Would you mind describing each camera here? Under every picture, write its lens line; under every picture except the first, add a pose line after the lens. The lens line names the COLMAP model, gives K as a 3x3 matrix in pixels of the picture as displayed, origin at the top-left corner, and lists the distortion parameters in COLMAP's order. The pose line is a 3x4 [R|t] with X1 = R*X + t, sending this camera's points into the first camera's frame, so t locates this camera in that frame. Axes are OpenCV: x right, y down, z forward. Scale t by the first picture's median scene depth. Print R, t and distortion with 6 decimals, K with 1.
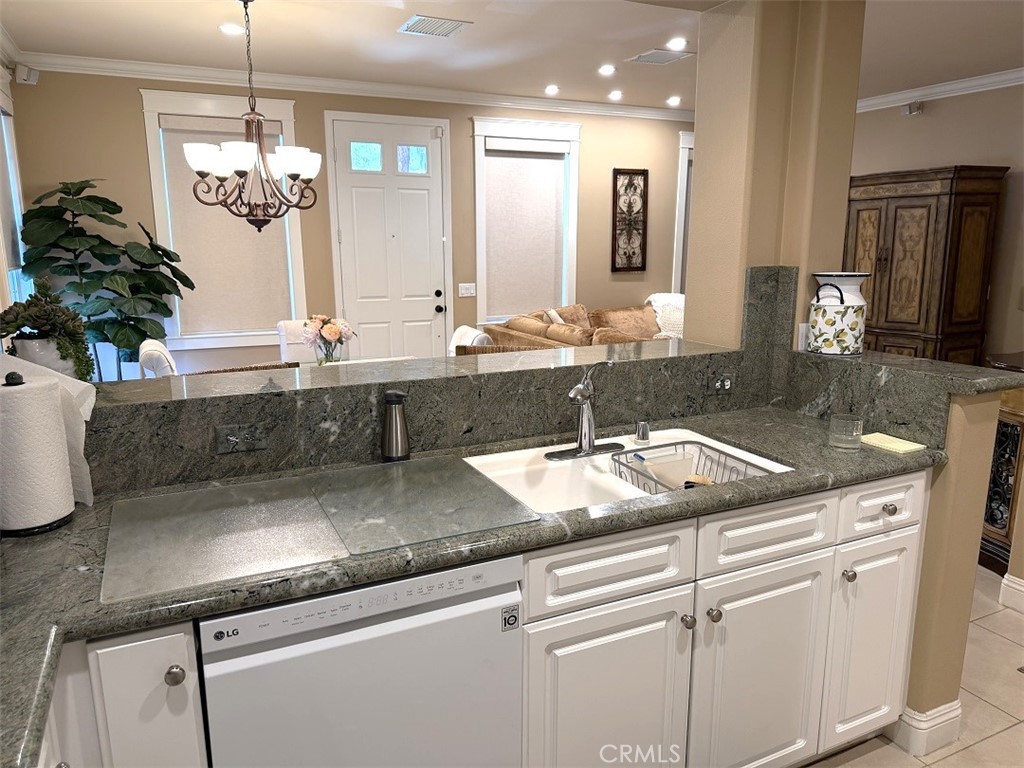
lens RADIAL K [[725.4, 0, 512.0], [0, 725.4, 384.0], [0, 0, 1]] dist [0.145078, -0.196570]
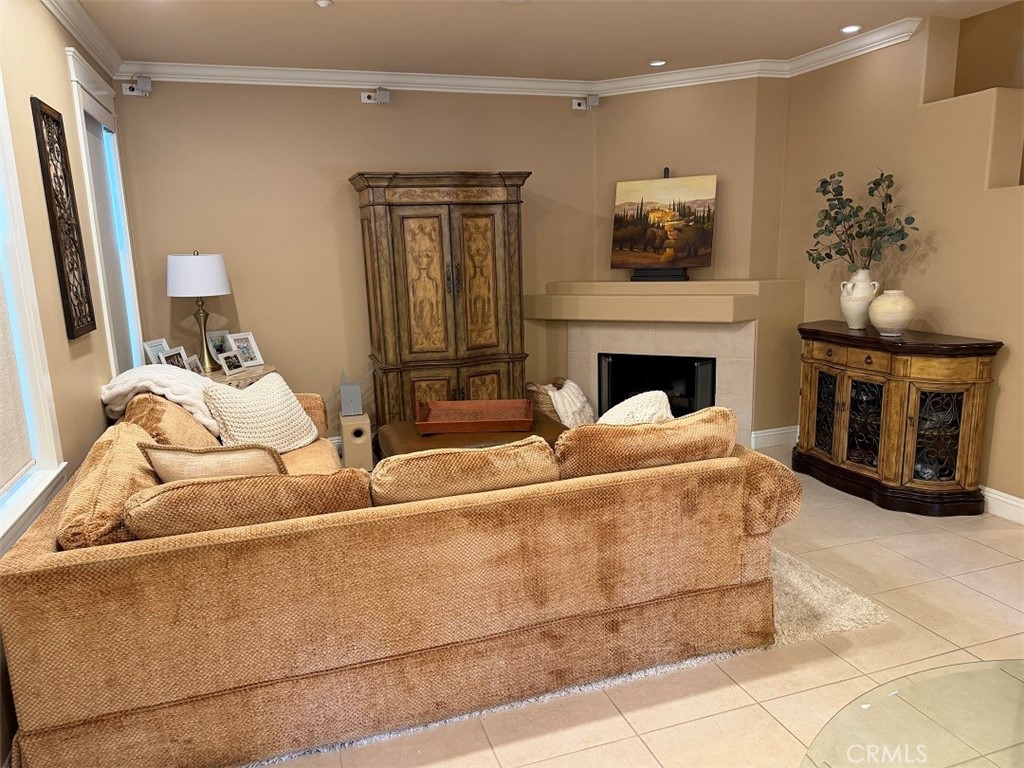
lens RADIAL K [[725.4, 0, 512.0], [0, 725.4, 384.0], [0, 0, 1]] dist [0.145078, -0.196570]
pose [[0.116258, -0.189799, 0.974915, -0.320451], [0.220242, 0.962061, 0.161033, -0.173184], [-0.968492, 0.195996, 0.153650, 0.847377]]
